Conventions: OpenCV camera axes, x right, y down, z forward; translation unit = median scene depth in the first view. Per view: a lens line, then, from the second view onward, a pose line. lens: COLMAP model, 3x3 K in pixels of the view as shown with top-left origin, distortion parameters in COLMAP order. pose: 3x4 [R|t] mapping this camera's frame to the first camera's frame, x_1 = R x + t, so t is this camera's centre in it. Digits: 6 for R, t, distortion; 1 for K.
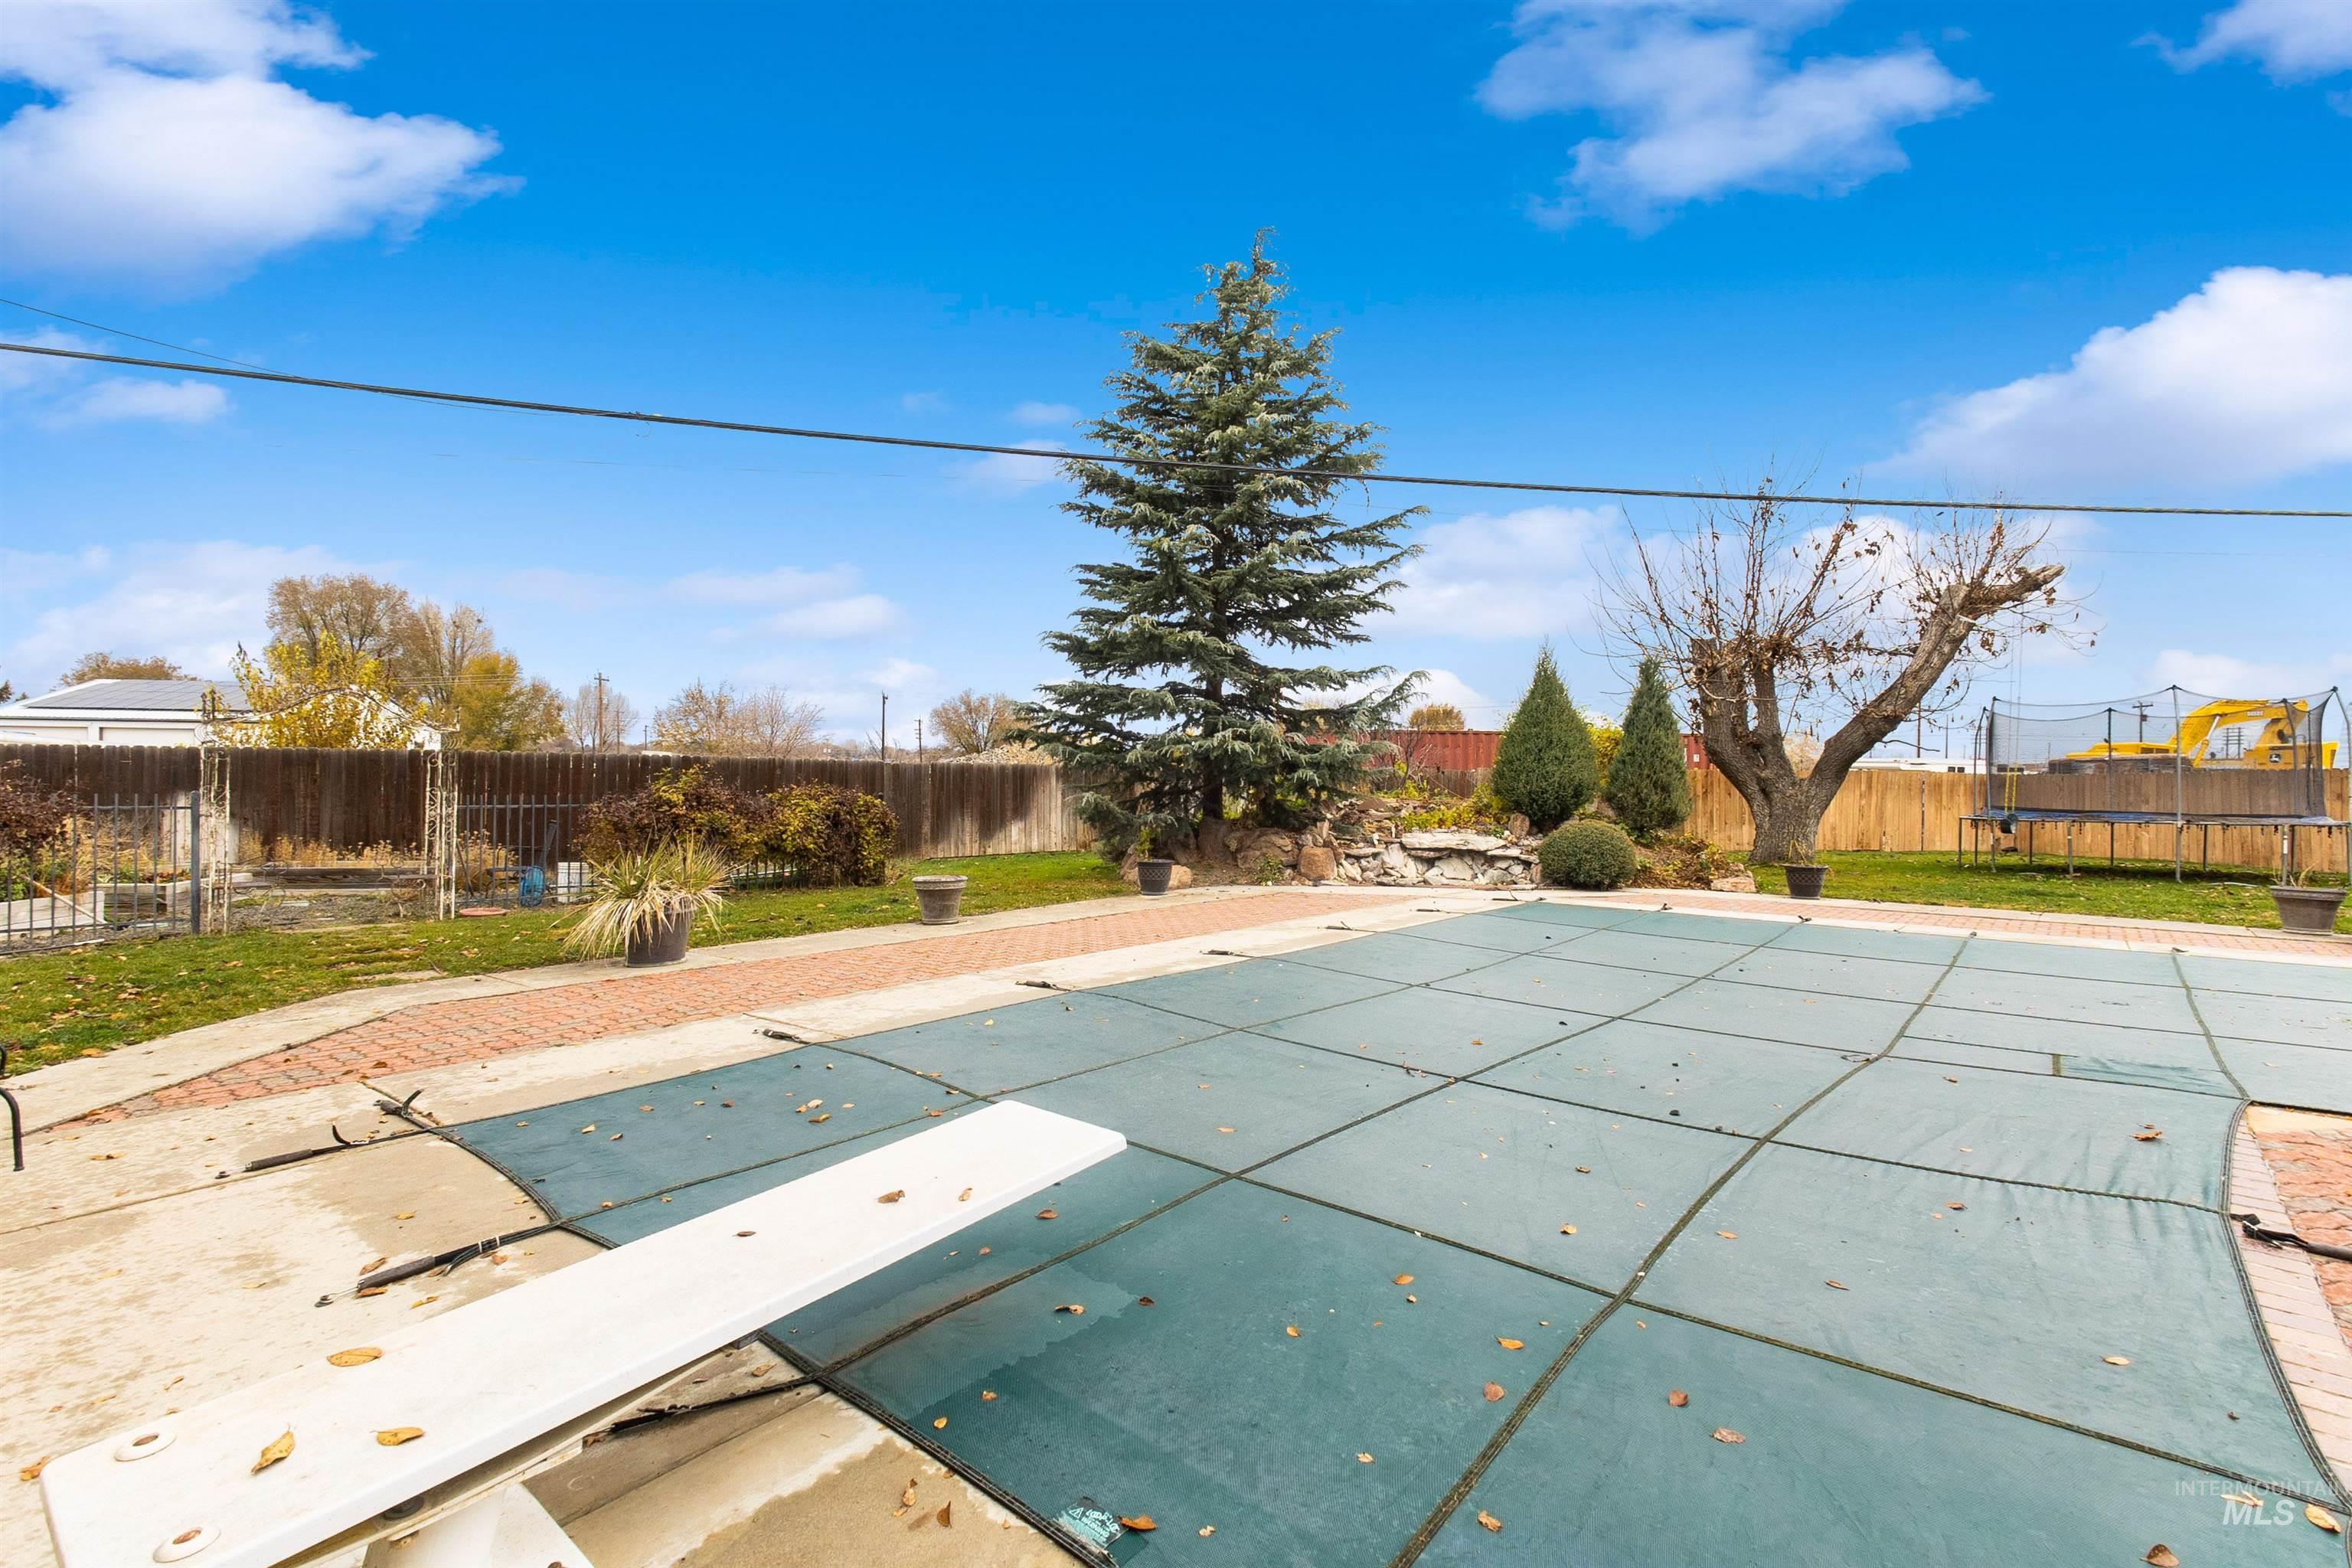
lens RADIAL K [[1134.9, 0, 1173.9], [0, 1134.9, 778.3], [0, 0, 1]] dist [0.023261, 0.000076]
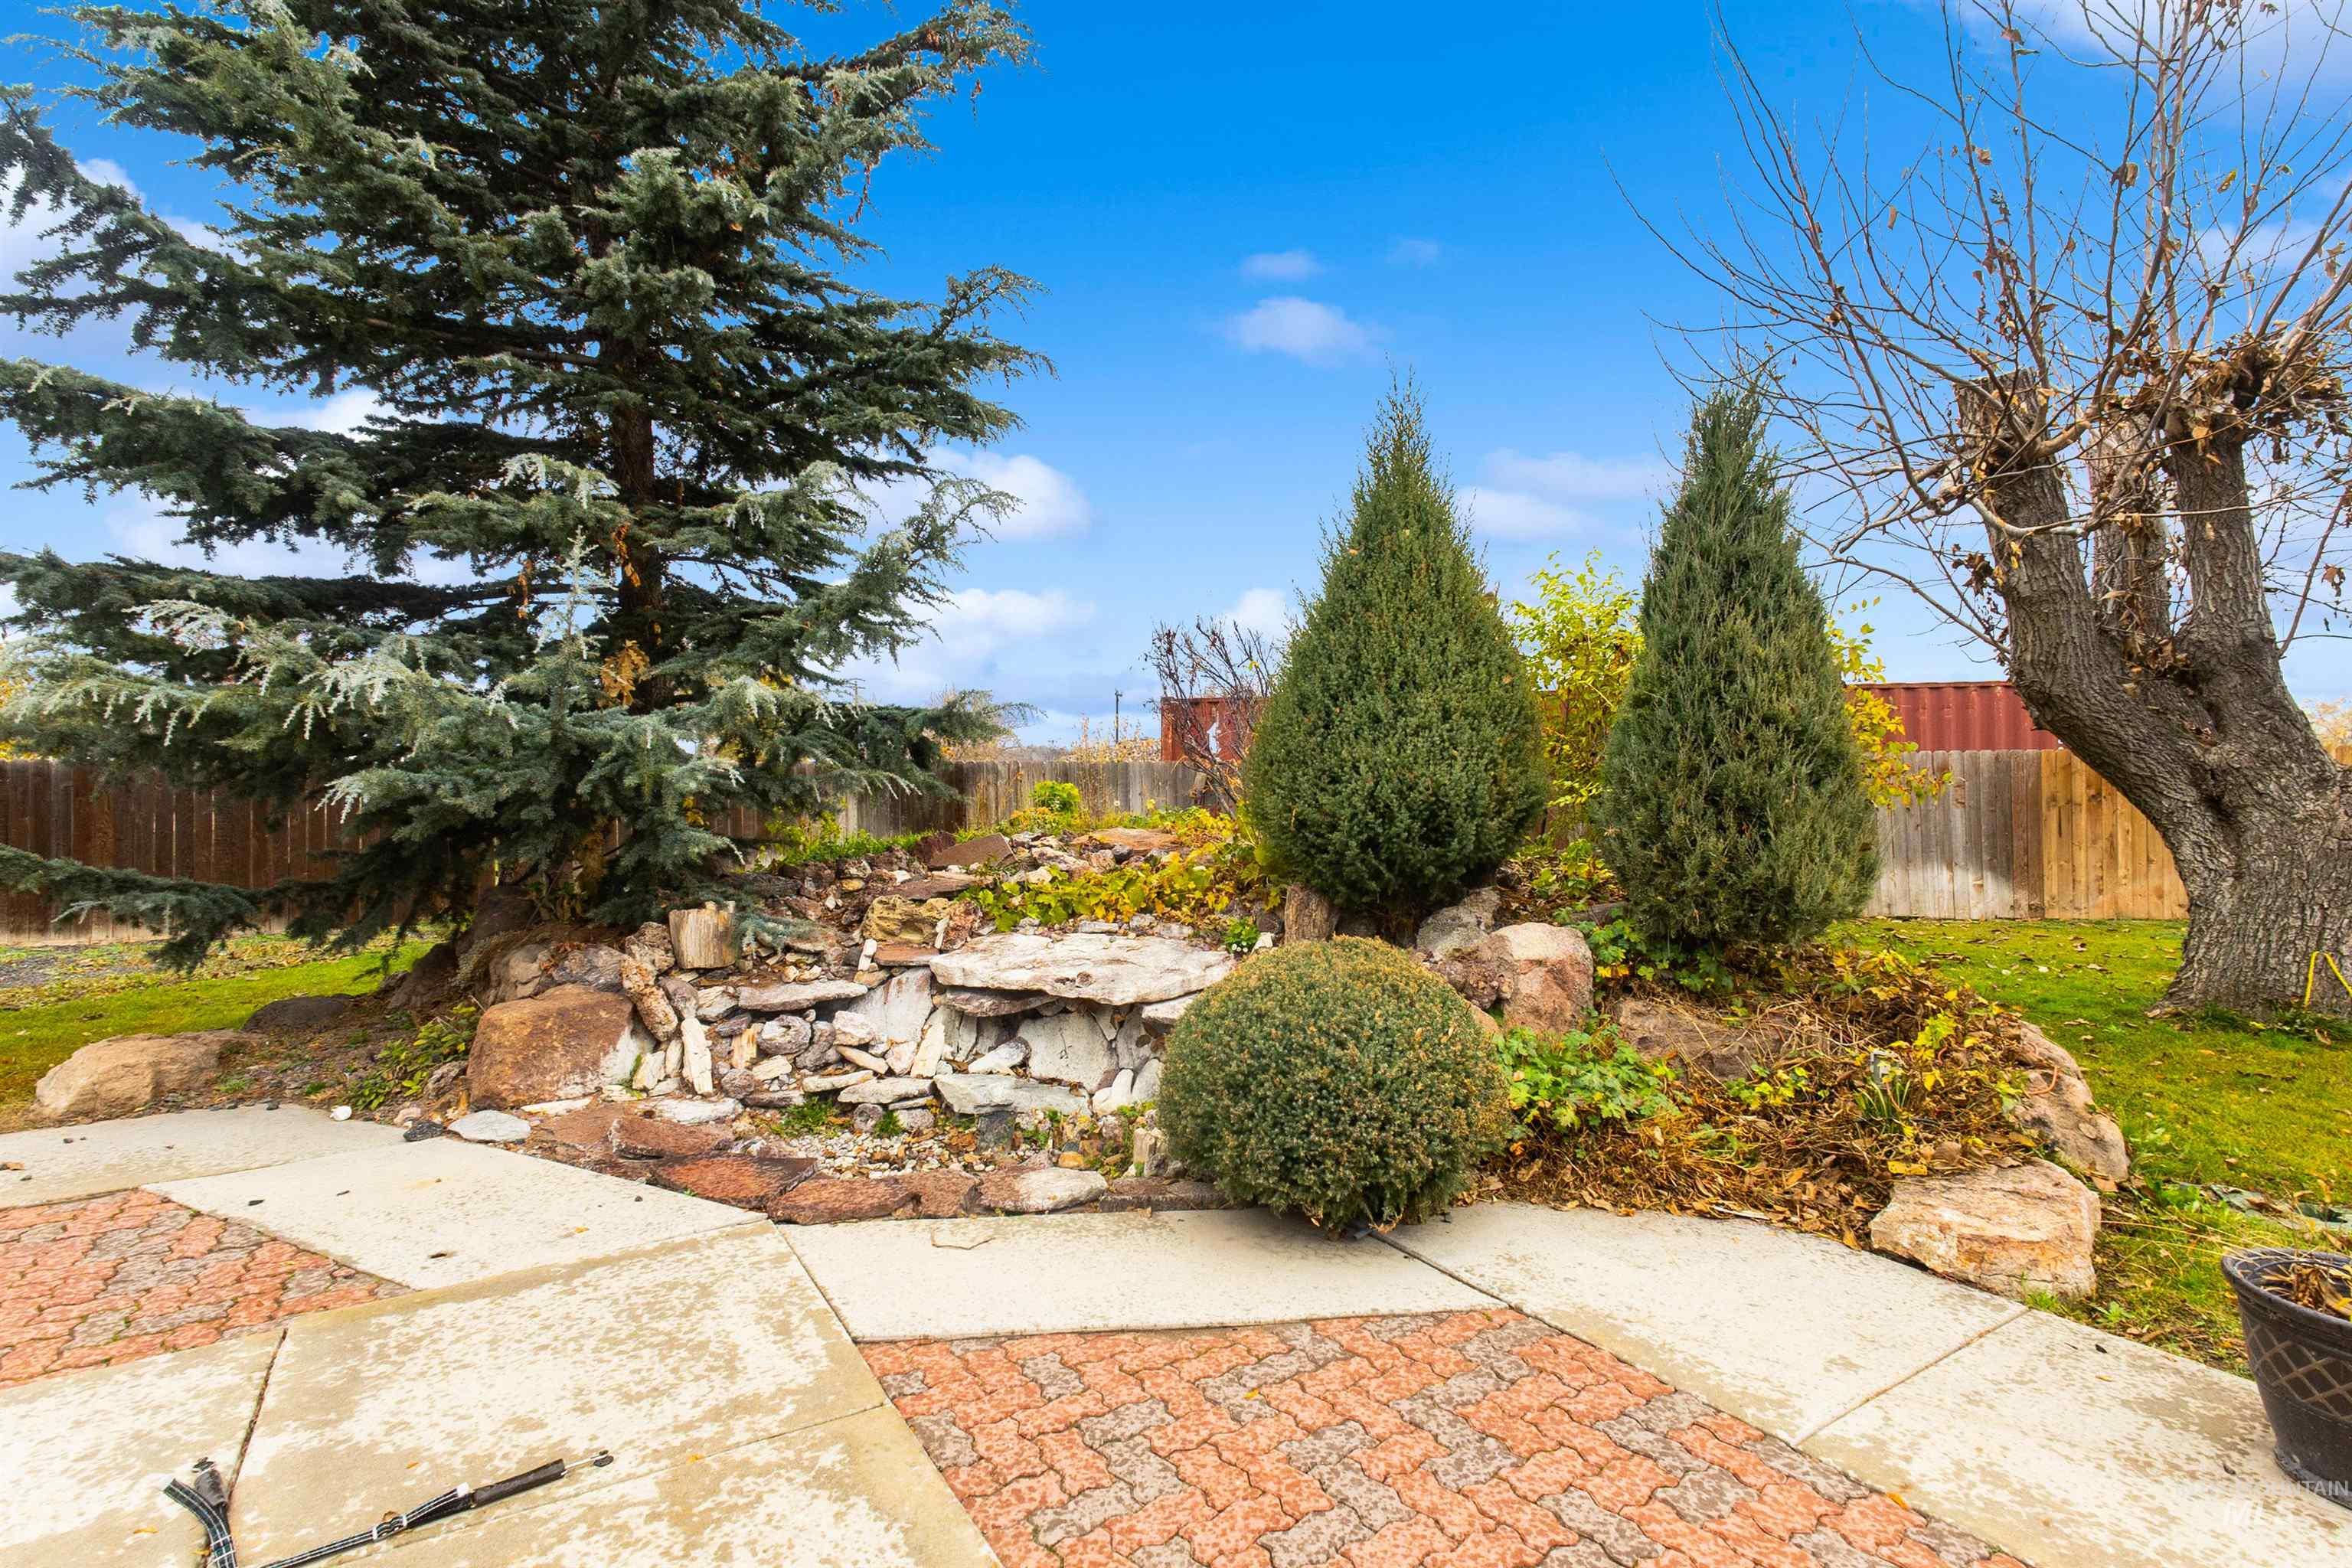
lens RADIAL K [[1134.9, 0, 1182.4], [0, 1134.9, 772.2], [0, 0, 1]] dist [0.023261, 0.000076]
pose [[0.956892, -0.014314, -0.290092, 0.427257], [0.014617, 0.999893, -0.001123, -0.003581], [0.290077, -0.003165, 0.956998, 0.767623]]
